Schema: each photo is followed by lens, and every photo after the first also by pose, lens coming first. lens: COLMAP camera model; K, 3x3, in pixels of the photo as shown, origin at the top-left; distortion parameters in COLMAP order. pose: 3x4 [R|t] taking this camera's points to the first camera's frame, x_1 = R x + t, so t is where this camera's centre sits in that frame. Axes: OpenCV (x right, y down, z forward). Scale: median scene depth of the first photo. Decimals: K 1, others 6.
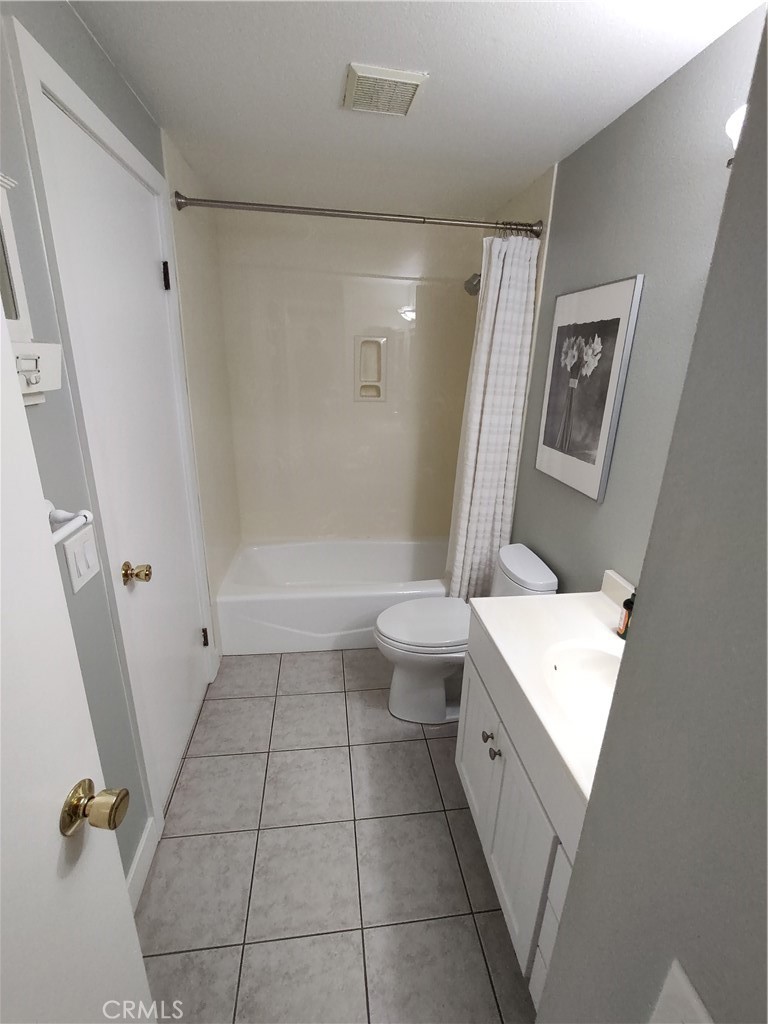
lens RADIAL K [[457.5, 0, 387.9], [0, 457.5, 508.7], [0, 0, 1]] dist [0.000472, -0.001726]
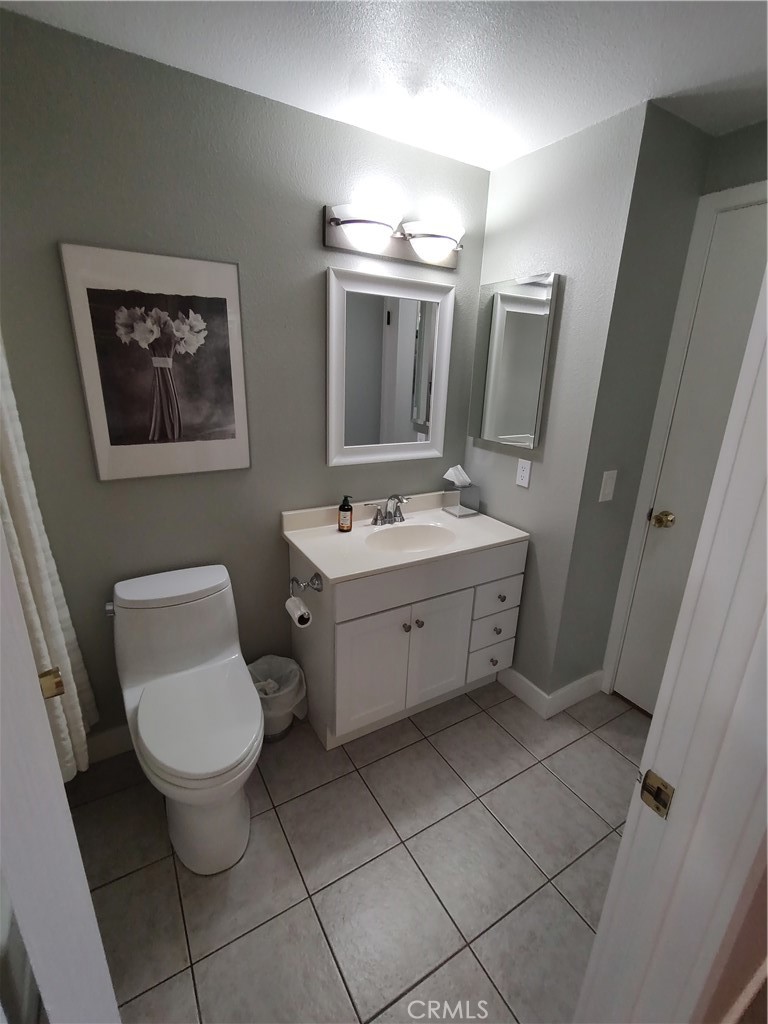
lens RADIAL K [[457.5, 0, 387.9], [0, 457.5, 508.7], [0, 0, 1]] dist [0.000472, -0.001726]
pose [[-0.387455, -0.323411, 0.863299, -0.644446], [0.252993, 0.863191, 0.436916, -0.321610], [-0.886495, 0.387694, -0.252627, 0.994341]]
